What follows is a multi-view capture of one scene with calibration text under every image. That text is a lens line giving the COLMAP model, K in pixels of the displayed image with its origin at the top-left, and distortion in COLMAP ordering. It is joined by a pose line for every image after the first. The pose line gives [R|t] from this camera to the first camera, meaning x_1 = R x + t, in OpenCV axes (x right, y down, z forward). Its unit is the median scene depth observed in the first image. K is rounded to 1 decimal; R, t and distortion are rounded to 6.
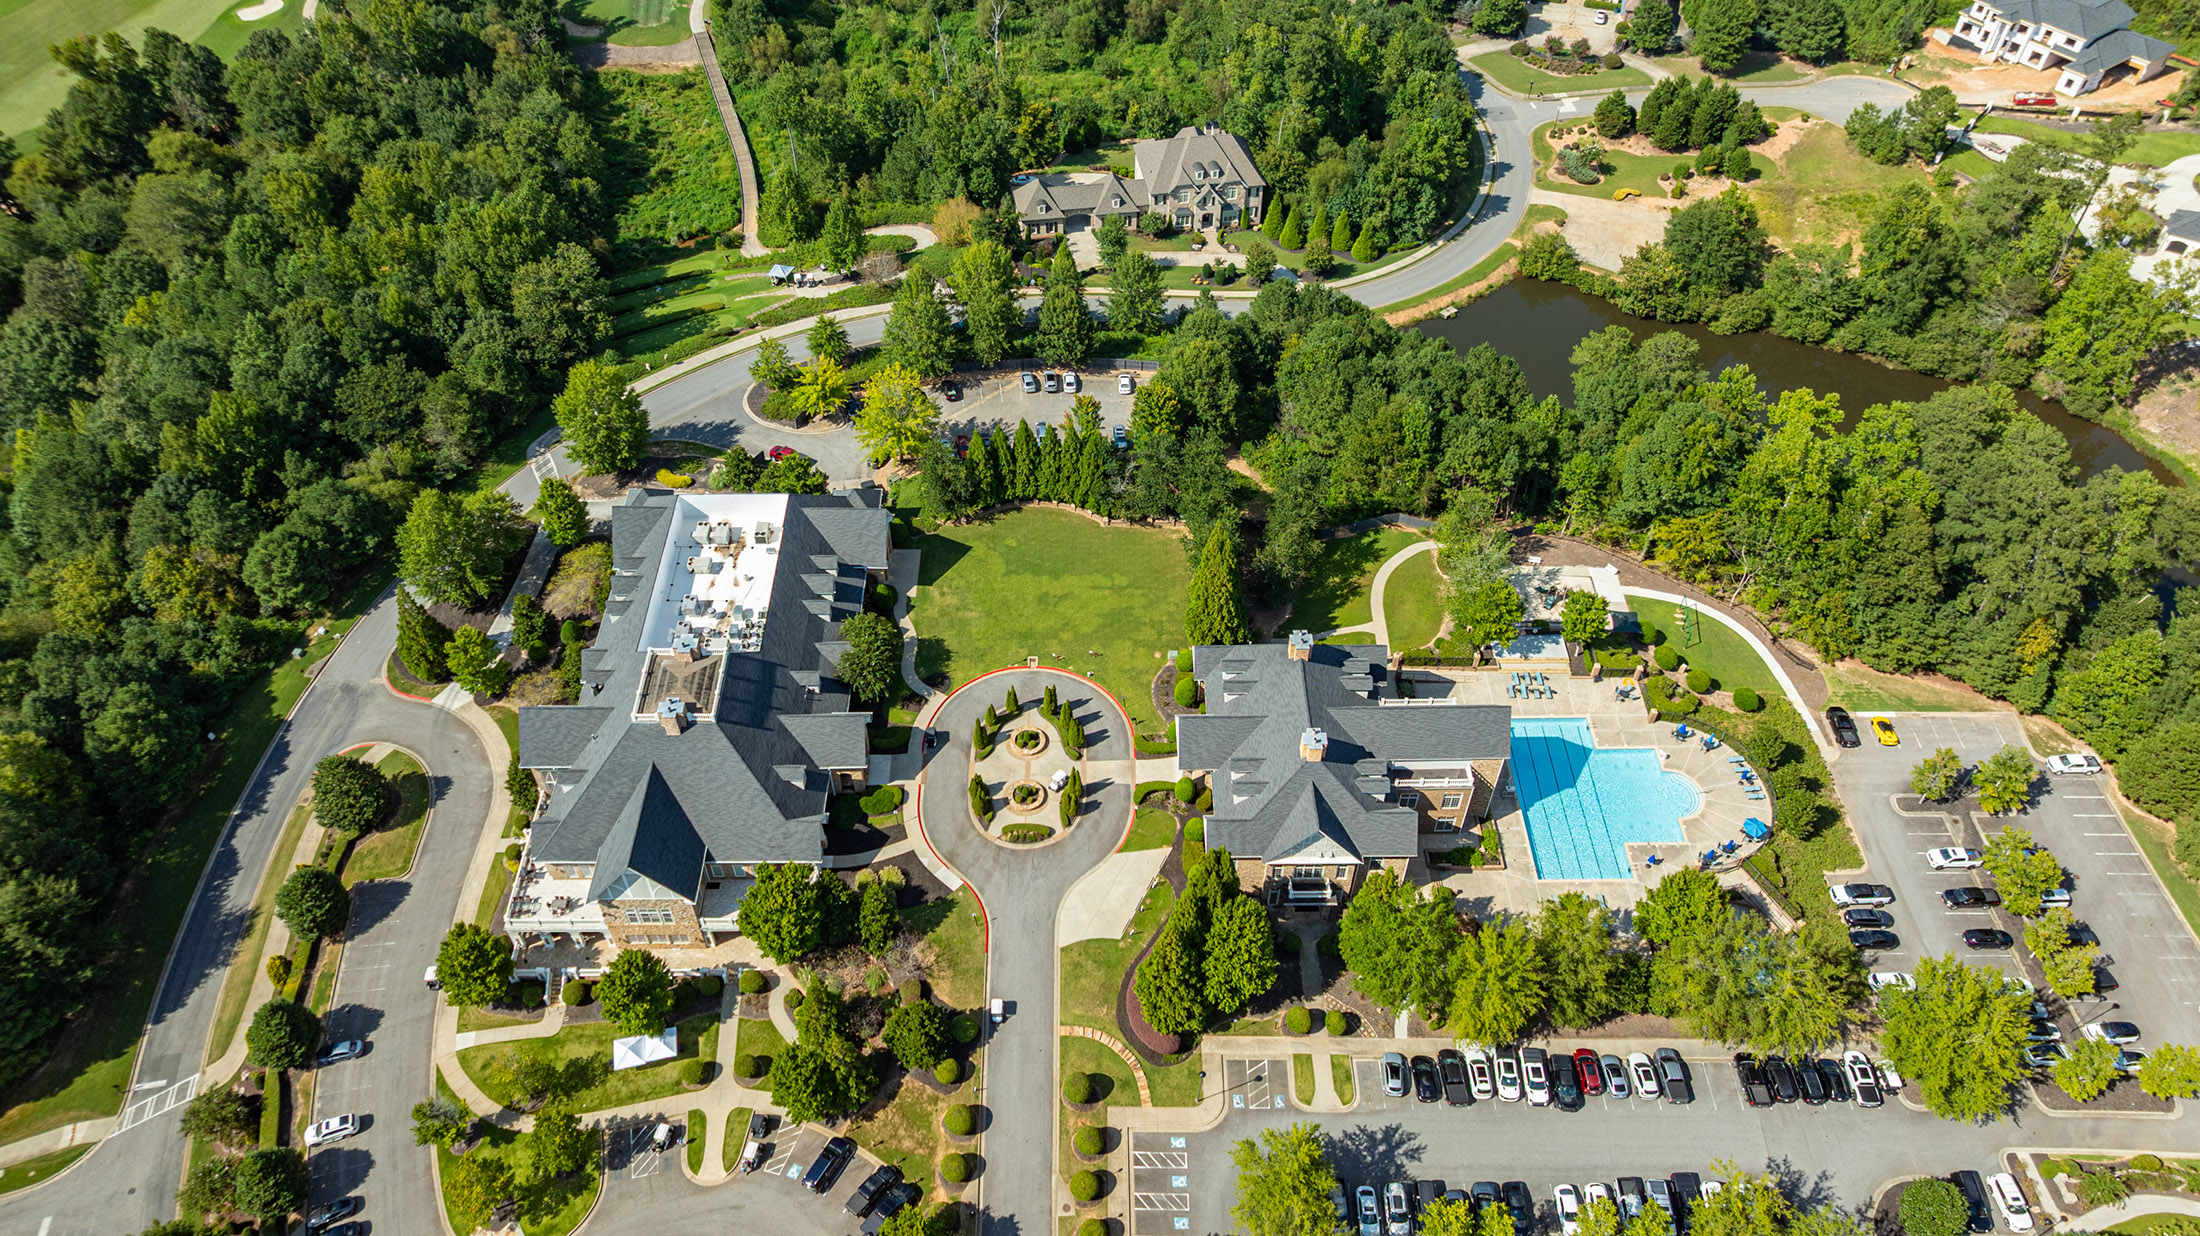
lens RADIAL K [[1453.0, 0, 1108.3], [0, 1453.0, 690.2], [0, 0, 1]] dist [-0.024922, 0.001227]
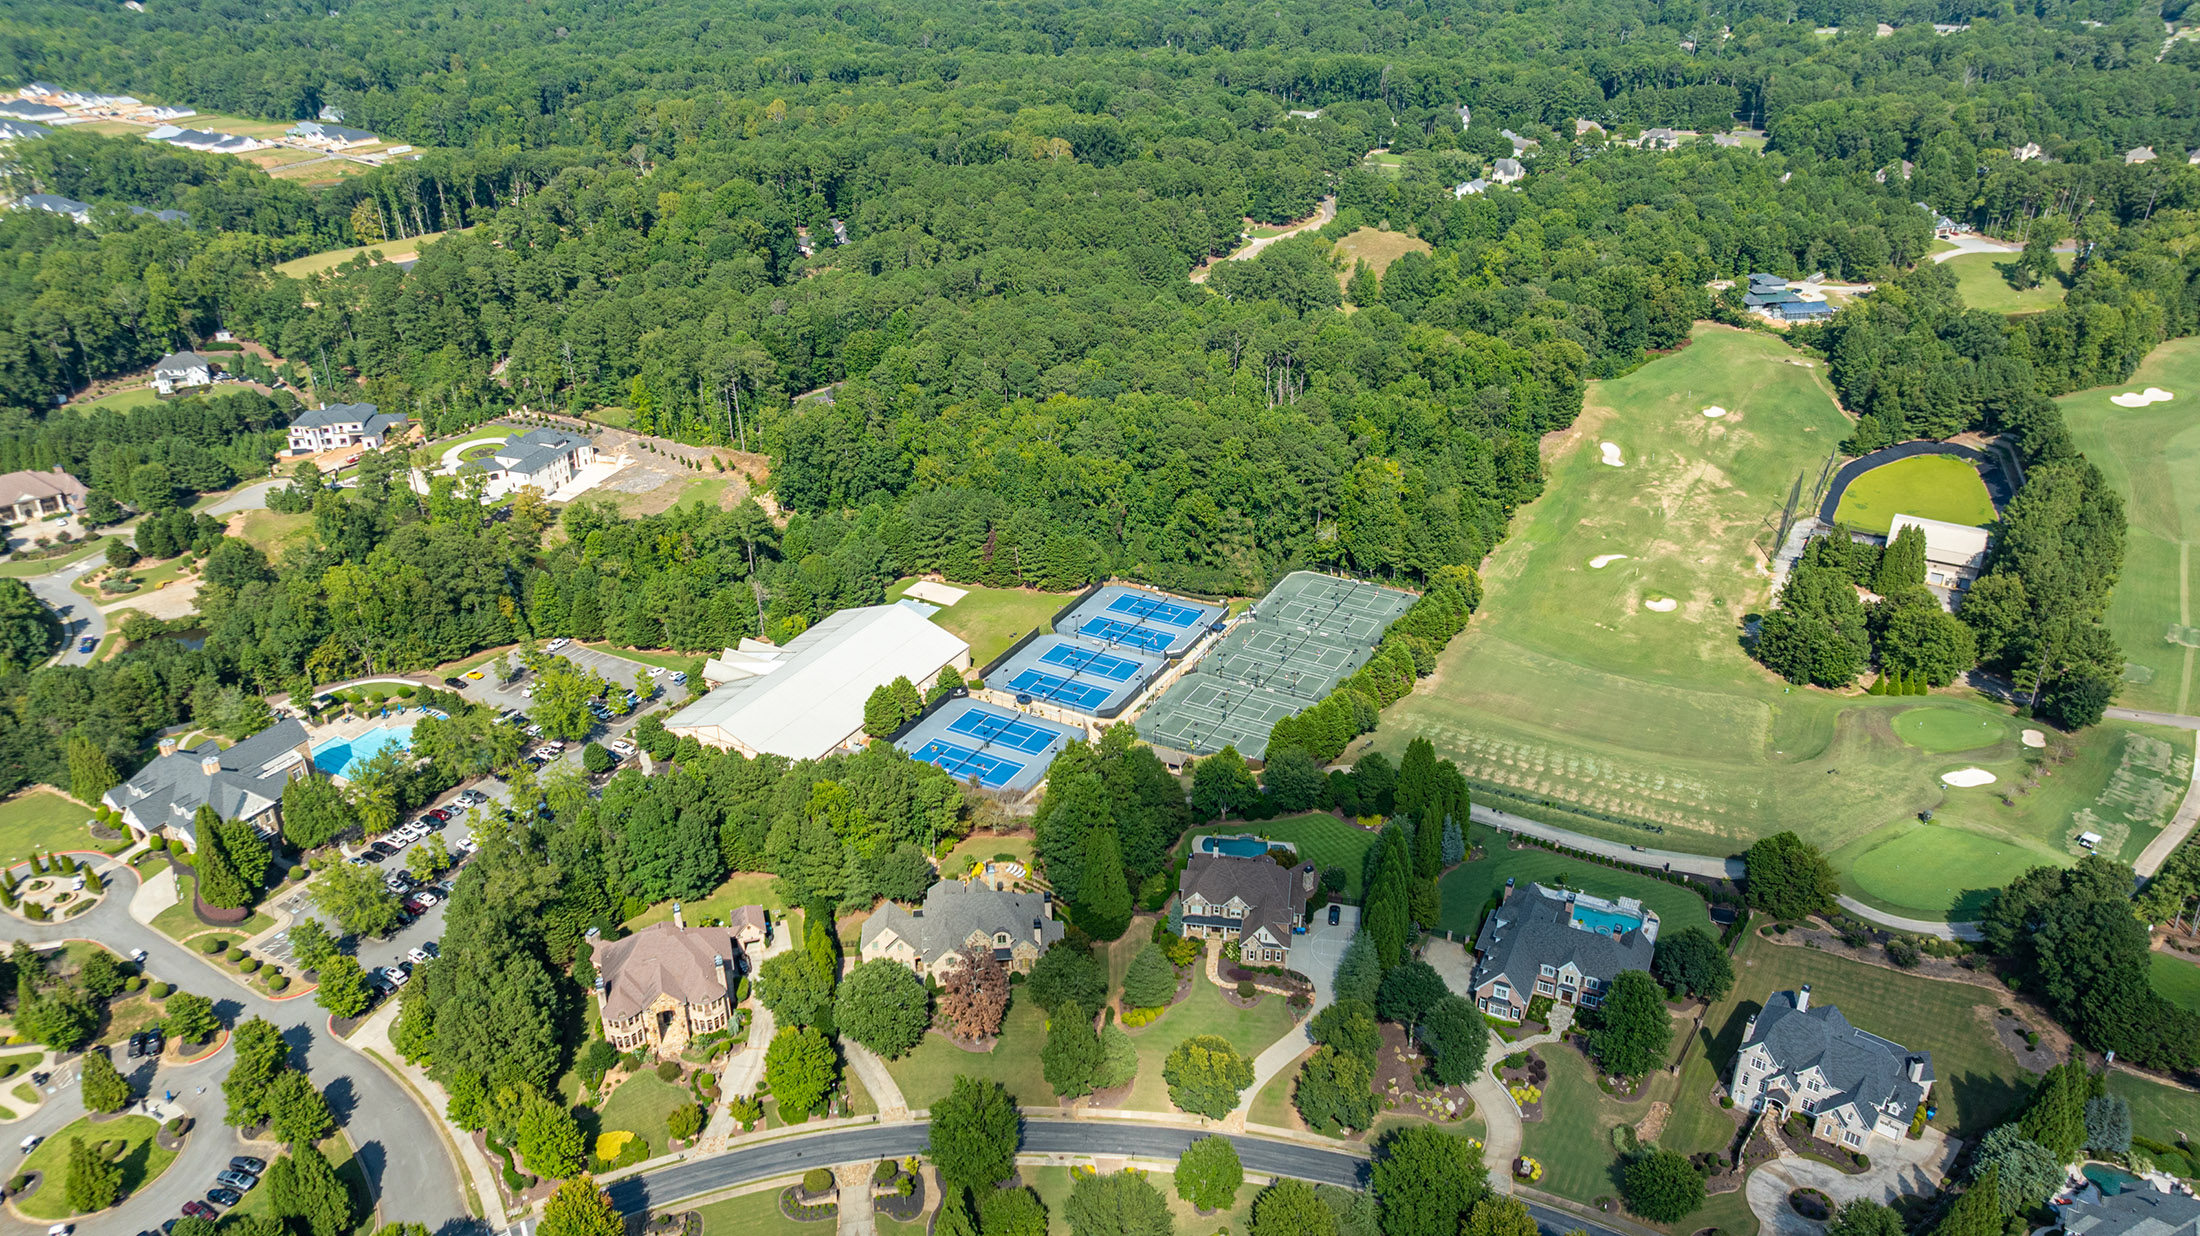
lens RADIAL K [[1453.0, 0, 1108.3], [0, 1453.0, 690.2], [0, 0, 1]] dist [-0.024922, 0.001227]
pose [[0.480483, -0.415864, 0.772135, -0.372516], [0.654344, 0.756197, 0.000095, 0.385939], [-0.583926, 0.505197, 0.635458, -0.485681]]
